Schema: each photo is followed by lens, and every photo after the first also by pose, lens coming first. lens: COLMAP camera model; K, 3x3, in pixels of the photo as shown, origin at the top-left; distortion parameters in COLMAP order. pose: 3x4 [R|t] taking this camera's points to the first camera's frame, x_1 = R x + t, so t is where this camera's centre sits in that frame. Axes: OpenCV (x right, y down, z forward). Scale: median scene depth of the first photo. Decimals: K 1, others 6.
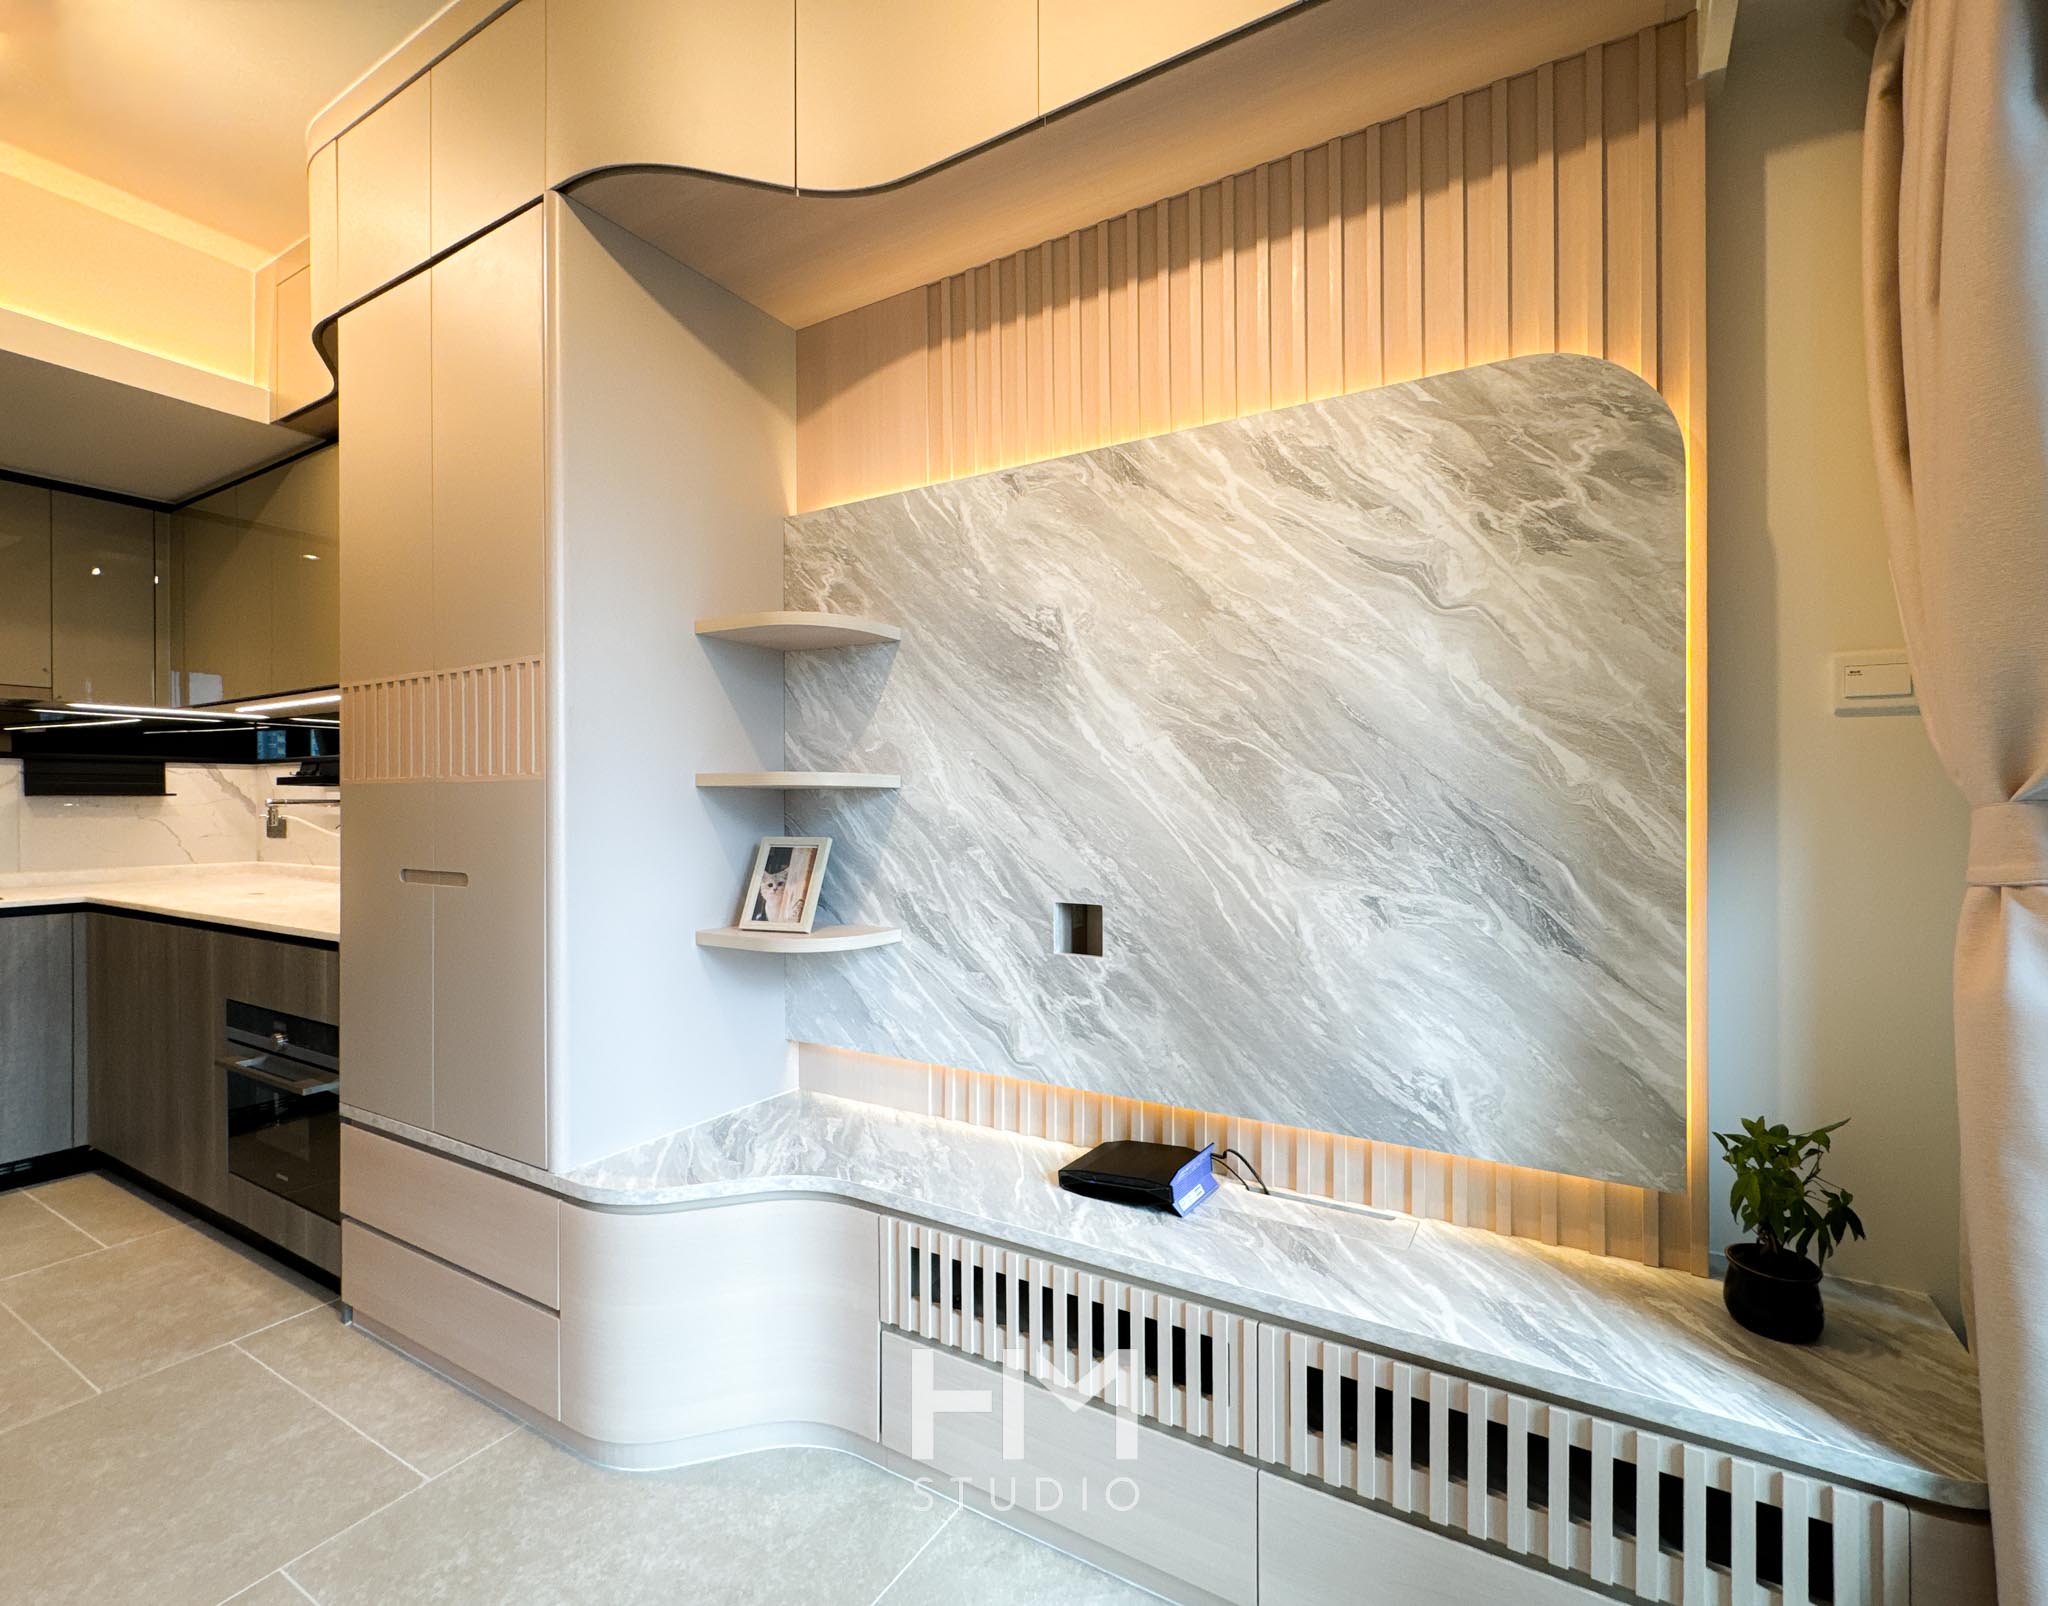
lens RADIAL K [[824.5, 0, 1043.4], [0, 824.5, 836.3], [0, 0, 1]] dist [-0.006555, 0.000491]
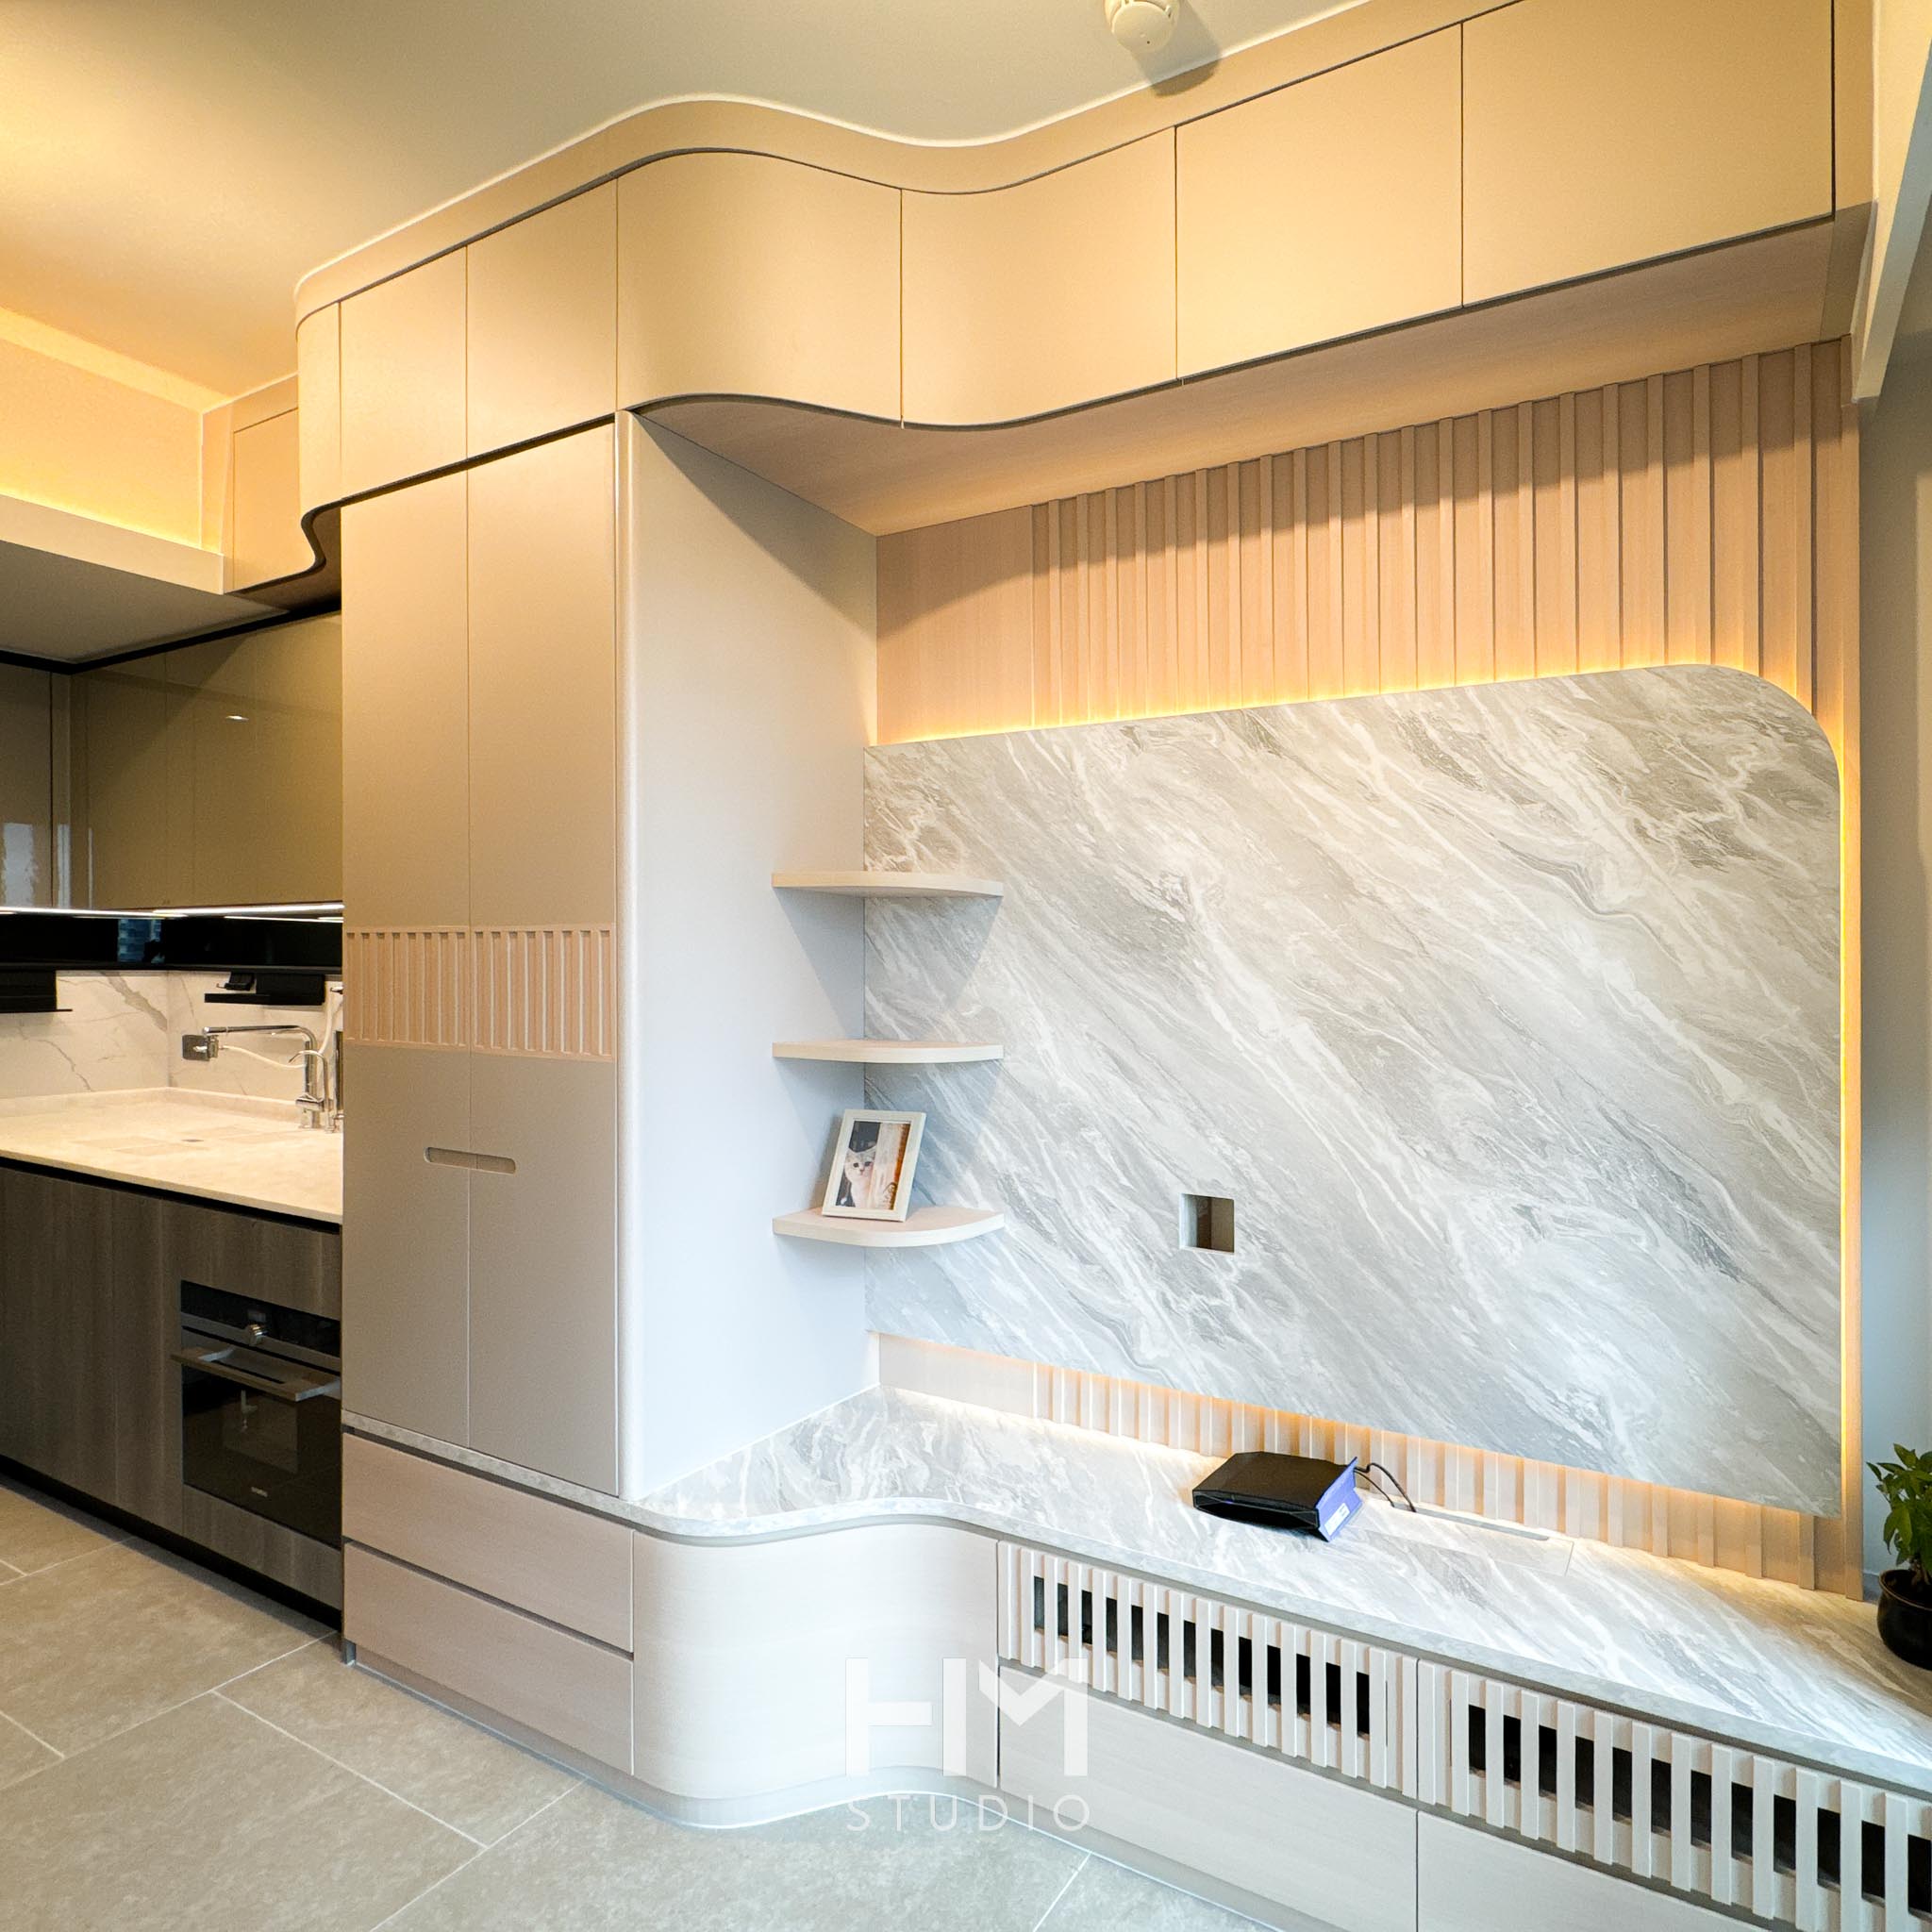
lens RADIAL K [[1020.0, 0, 1114.2], [0, 1020.0, 971.8], [0, 0, 1]] dist [-0.007409, 0.000895]
pose [[0.998739, -0.001608, 0.050185, -0.119361], [0.001630, 0.999999, -0.000408, -0.170359], [-0.050185, 0.000489, 0.998740, -0.140582]]
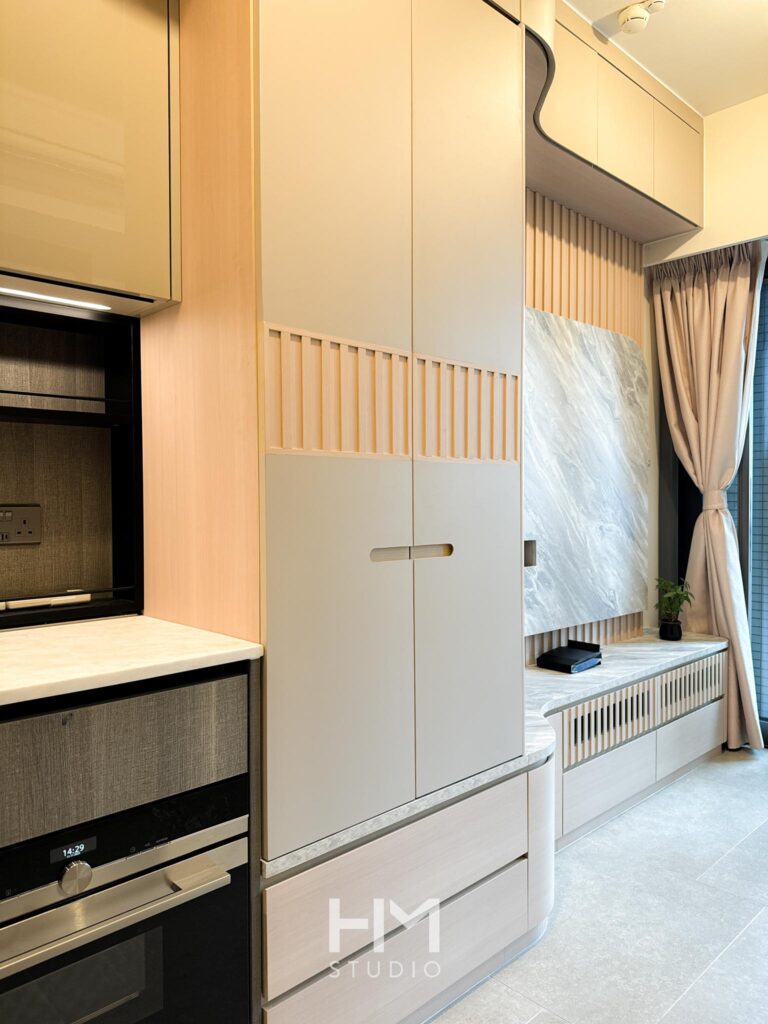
lens RADIAL K [[759.4, 0, 377.9], [0, 759.4, 510.3], [0, 0, 1]] dist [0.056940, -0.073146]
pose [[0.309238, -0.029378, 0.950531, -1.779606], [0.014948, 0.999549, 0.026030, -0.041421], [-0.950867, 0.006159, 0.309537, 0.785050]]
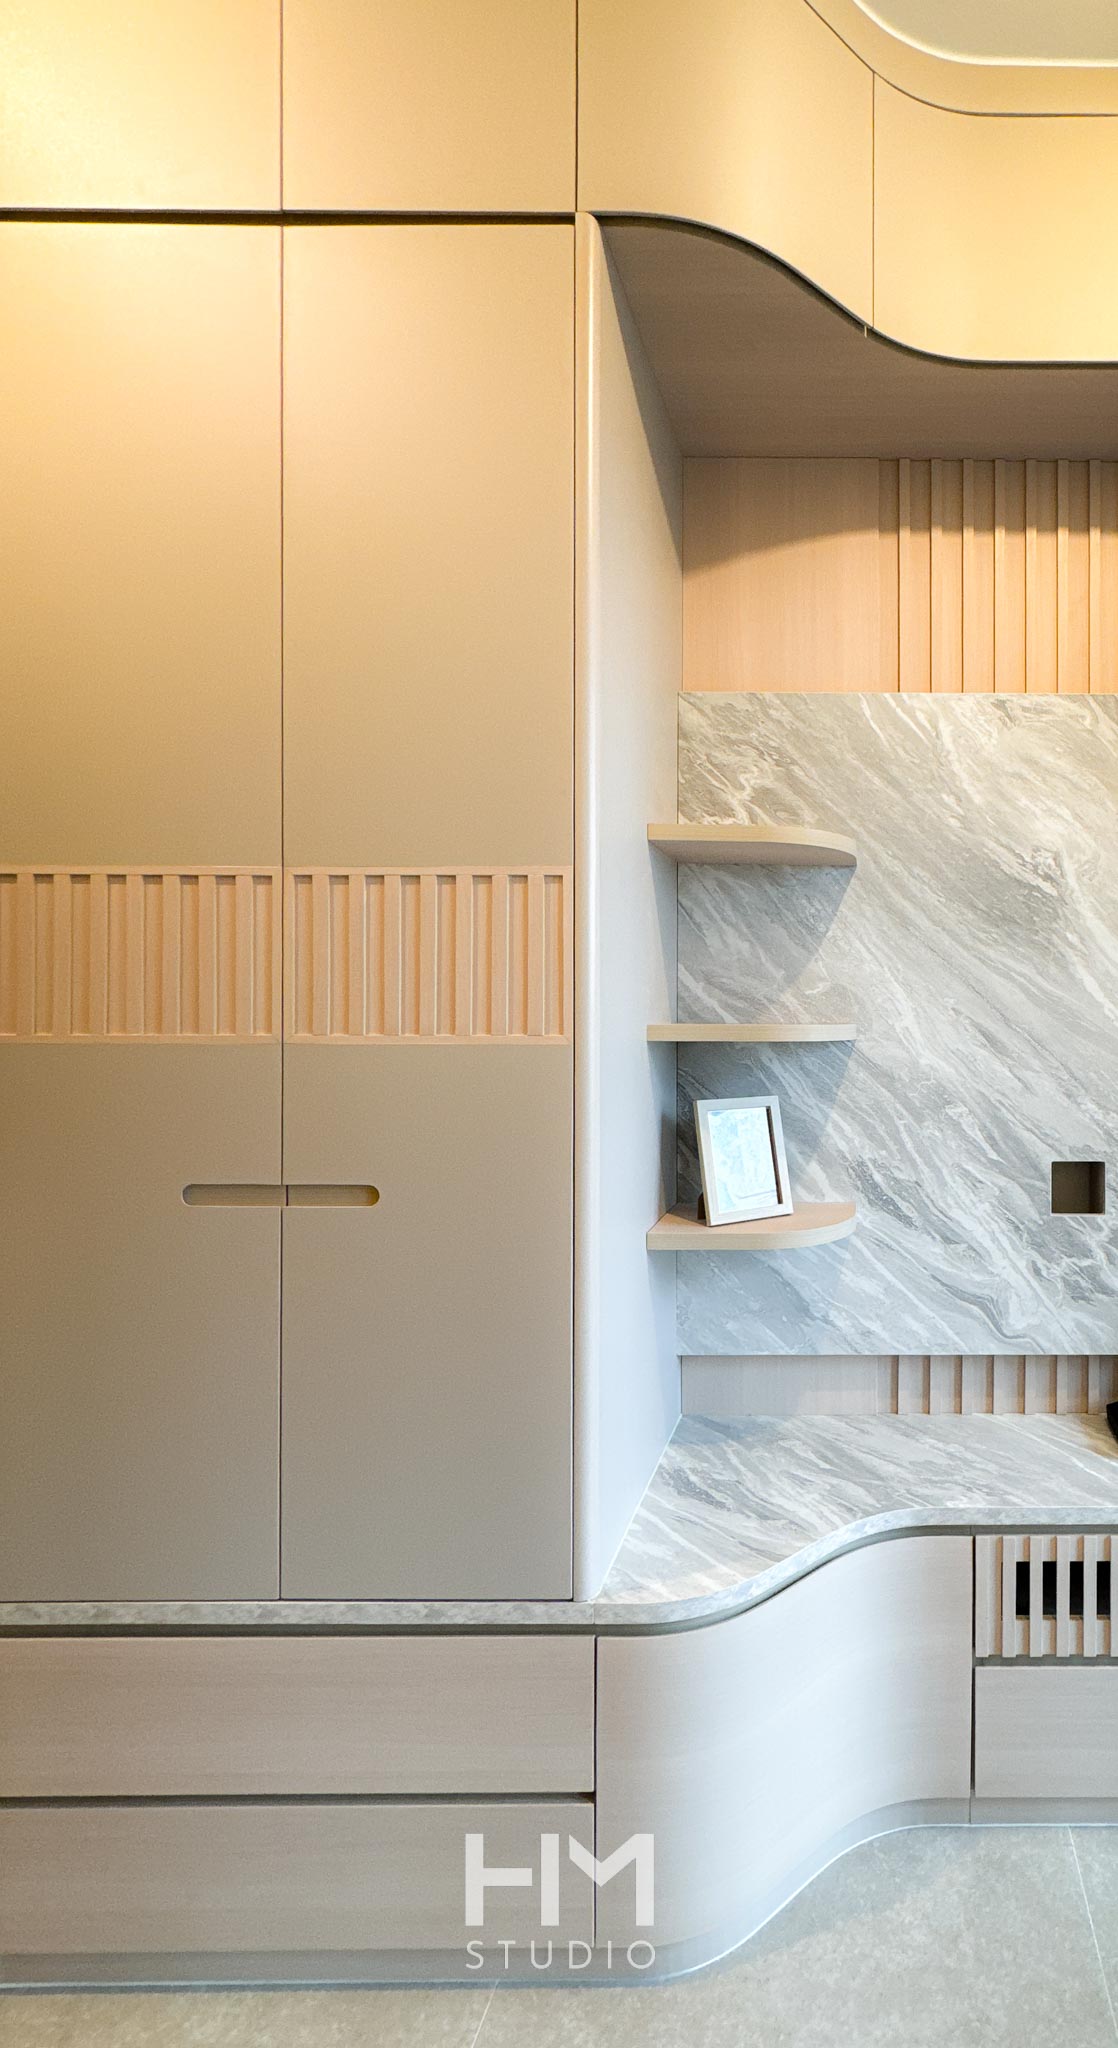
lens RADIAL K [[988.0, 0, 755.3], [0, 988.0, 997.5], [0, 0, 1]] dist [-0.000947, 0.000830]
pose [[0.882940, -0.010947, 0.469358, -0.829643], [0.011230, 0.999935, 0.002197, -0.115926], [-0.469351, 0.003331, 0.883005, 0.160196]]
